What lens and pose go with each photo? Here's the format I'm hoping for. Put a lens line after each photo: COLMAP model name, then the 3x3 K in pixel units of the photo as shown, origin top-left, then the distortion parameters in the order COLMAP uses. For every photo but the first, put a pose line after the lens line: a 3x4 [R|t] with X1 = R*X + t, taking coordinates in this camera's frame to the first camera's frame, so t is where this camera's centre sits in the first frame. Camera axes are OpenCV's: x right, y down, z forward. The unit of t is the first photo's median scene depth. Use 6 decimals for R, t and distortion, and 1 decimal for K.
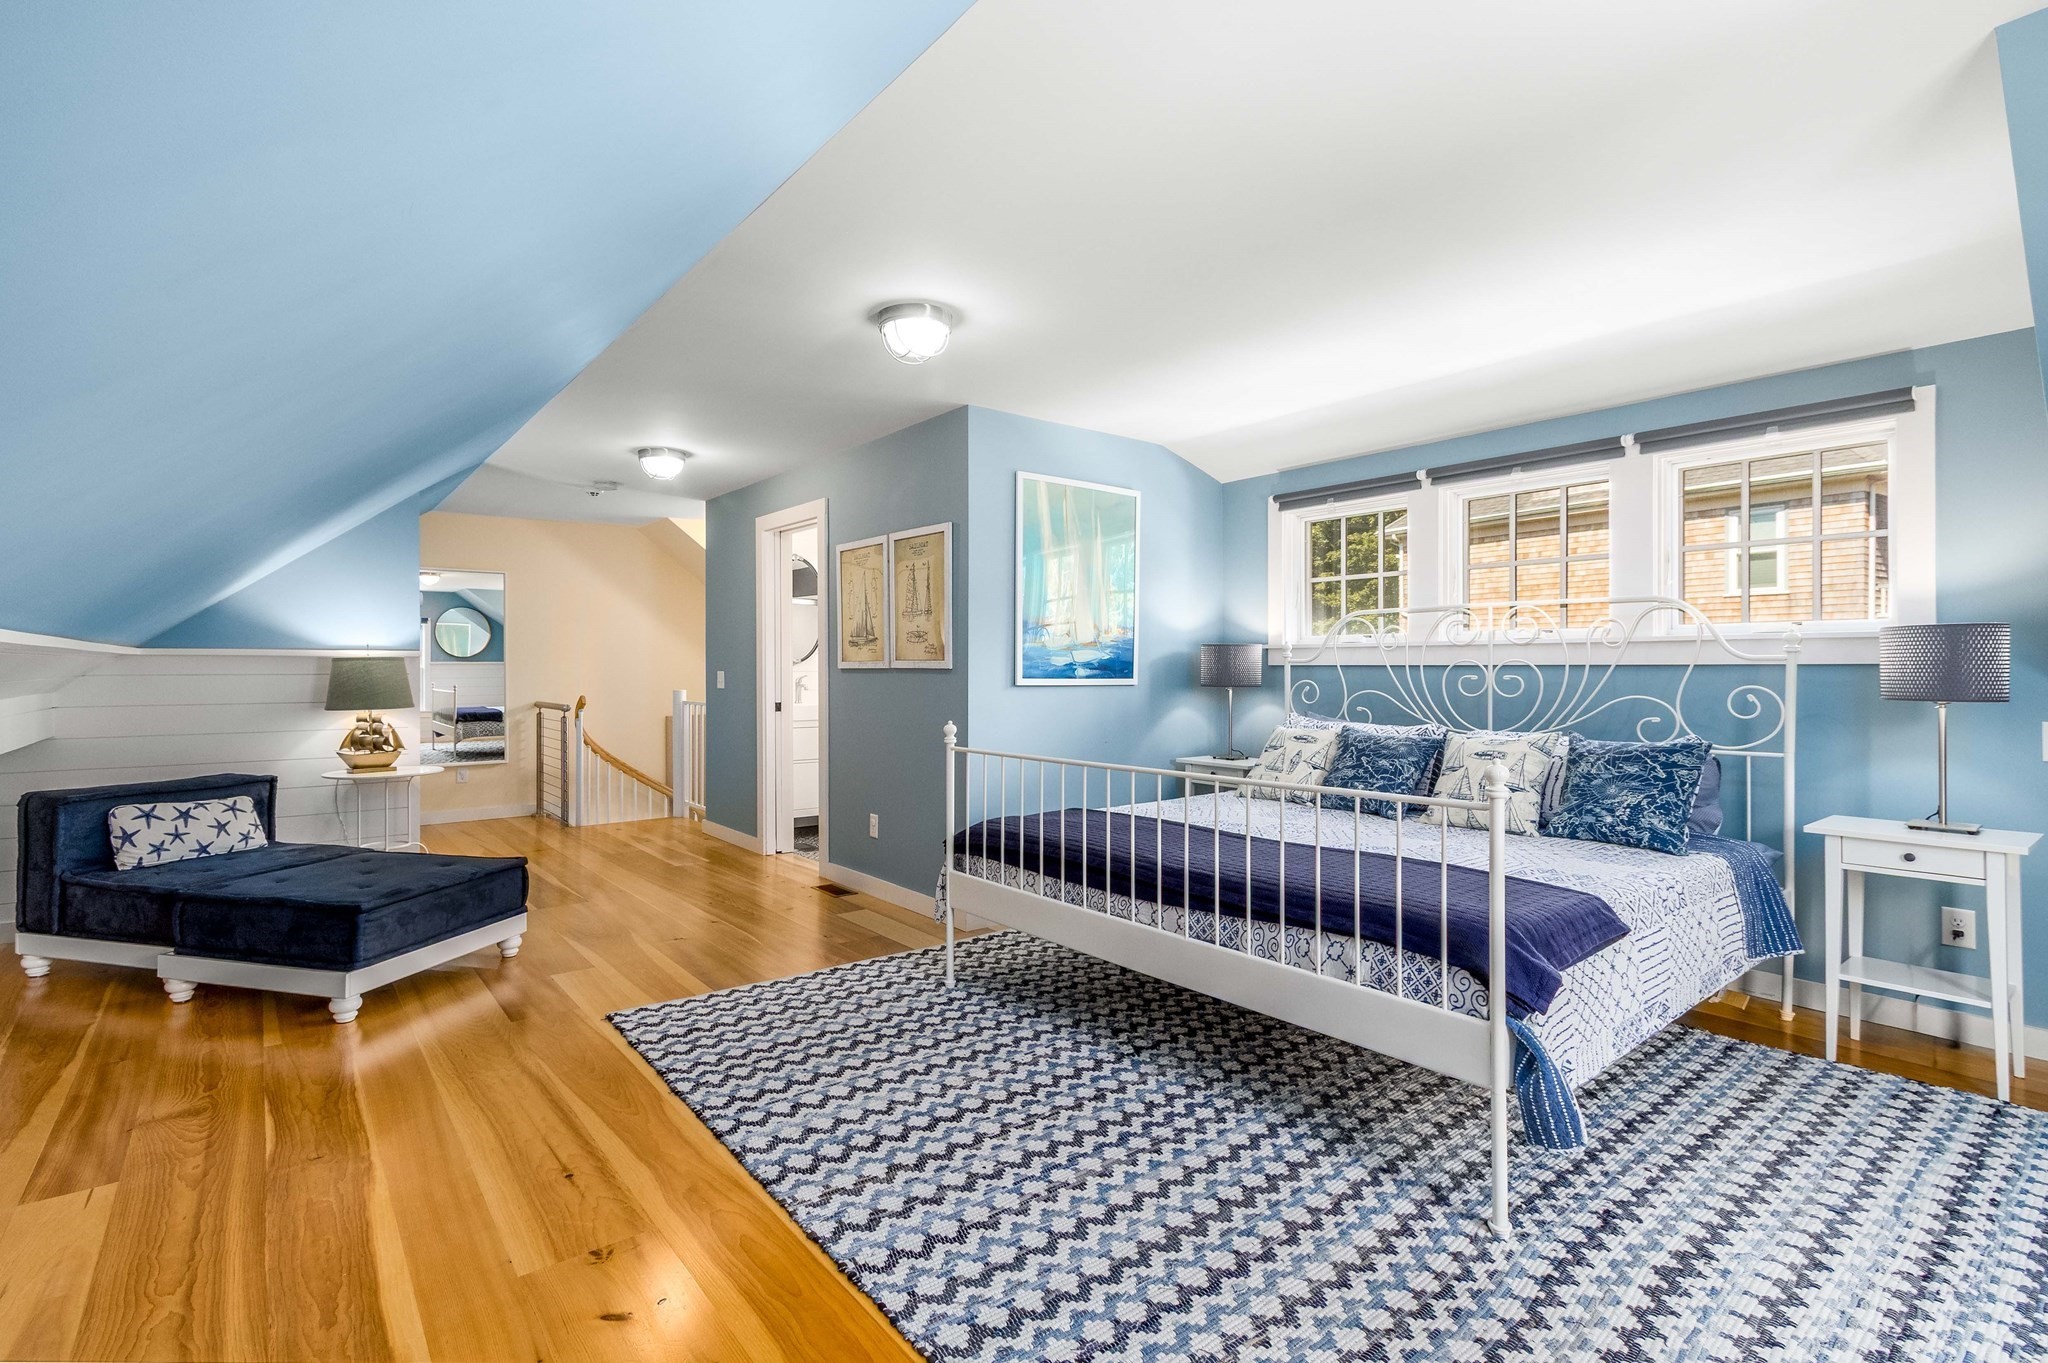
lens RADIAL K [[956.0, 0, 1002.3], [0, 956.0, 671.0], [0, 0, 1]] dist [0.004506, -0.000508]
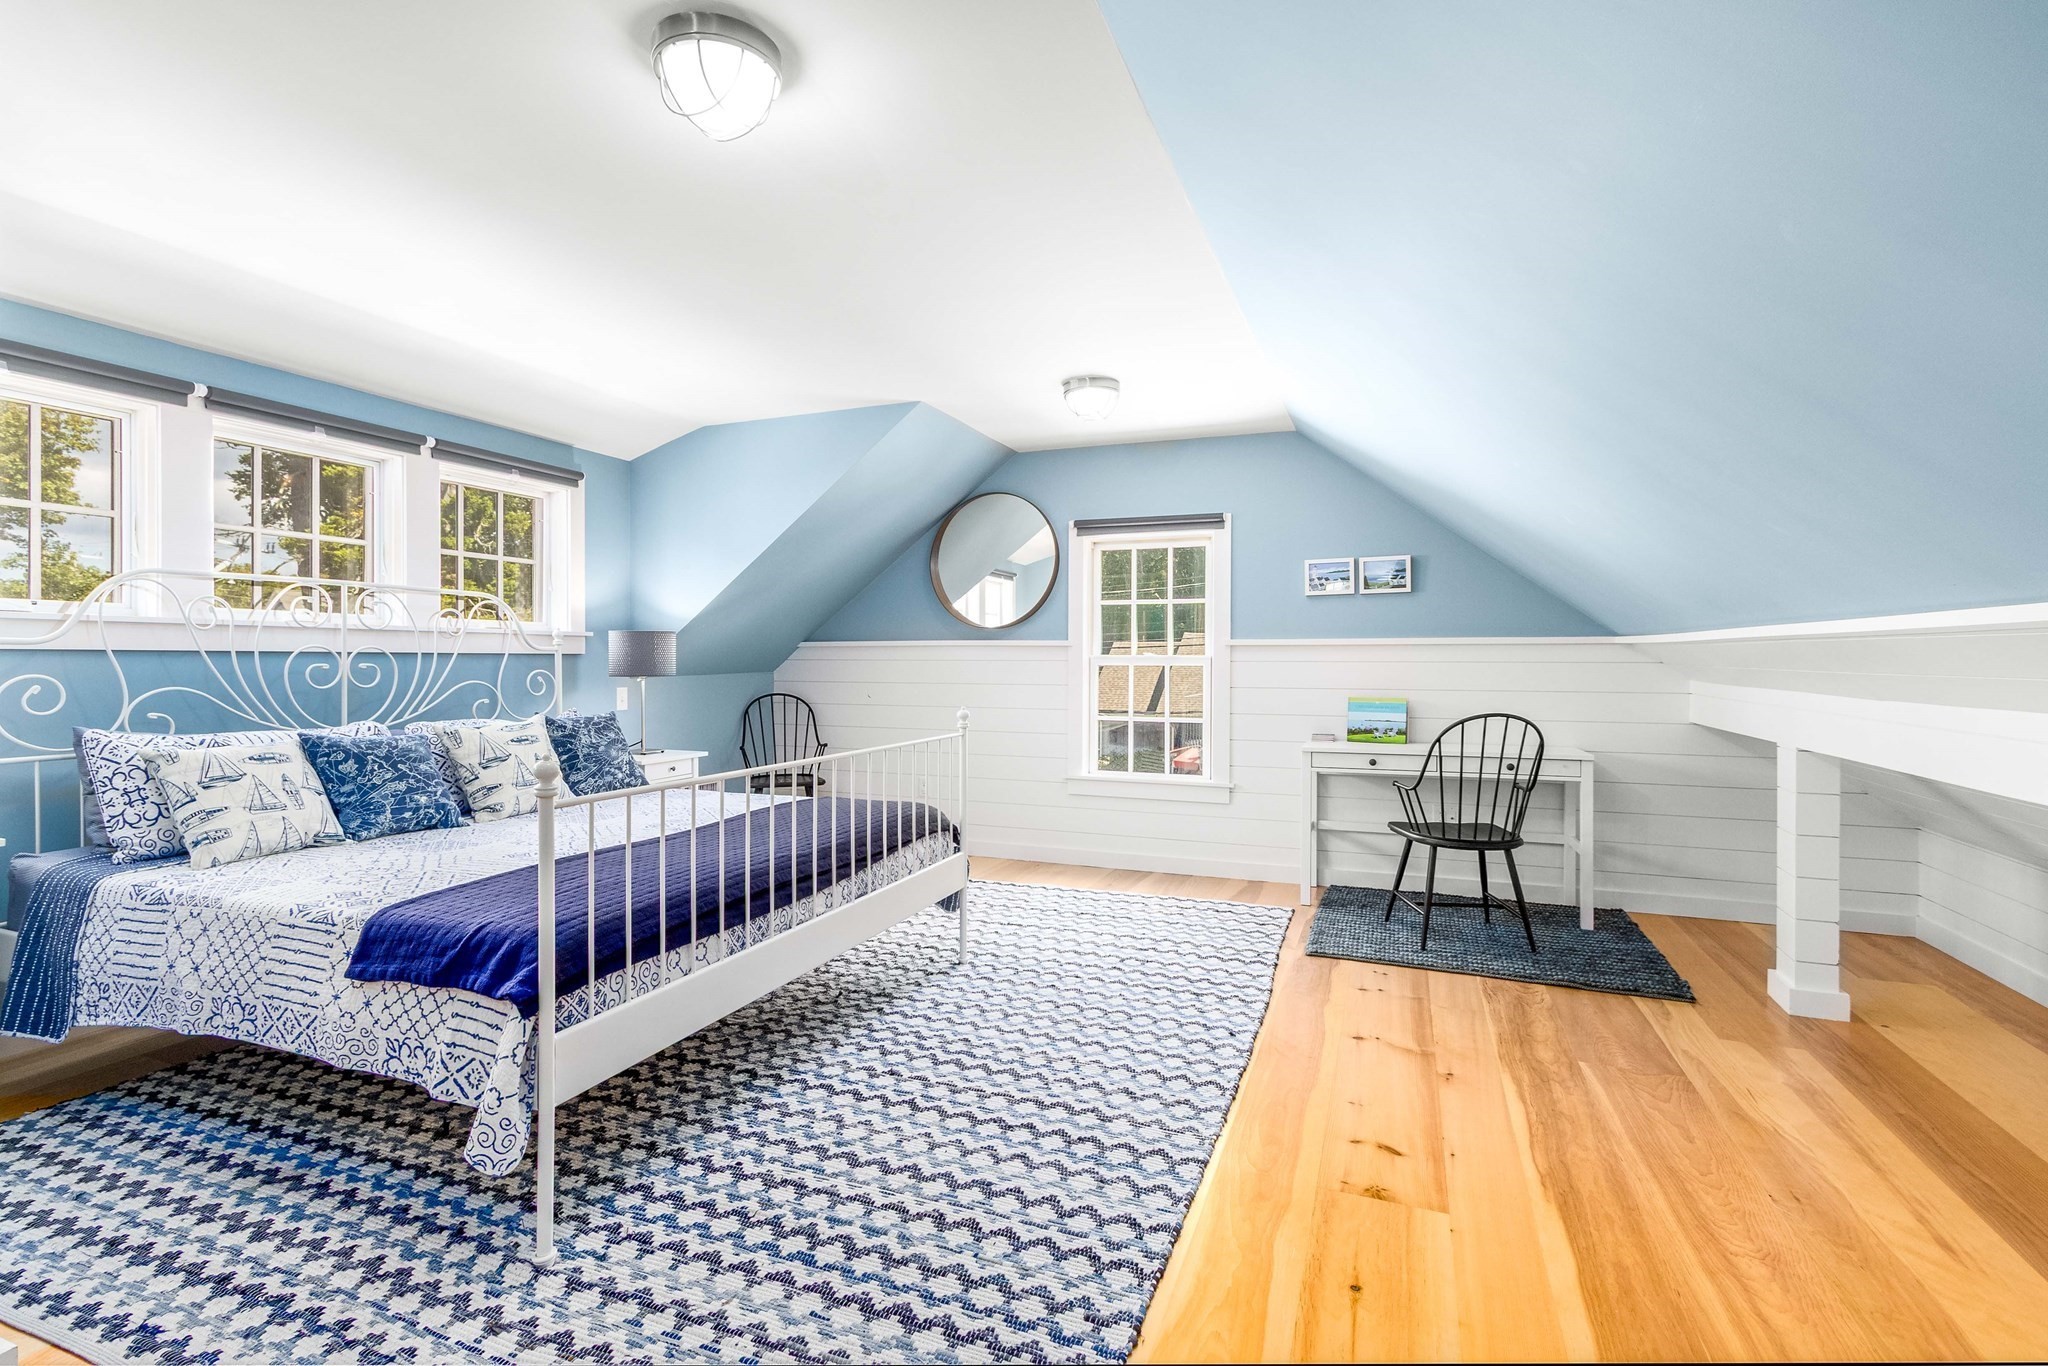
lens RADIAL K [[956.0, 0, 1006.0], [0, 956.0, 671.8], [0, 0, 1]] dist [0.004506, -0.000508]
pose [[-0.497481, -0.009223, 0.867426, -0.751150], [0.003308, 0.999916, 0.012528, 0.003515], [-0.867469, 0.009102, -0.497409, 1.244607]]
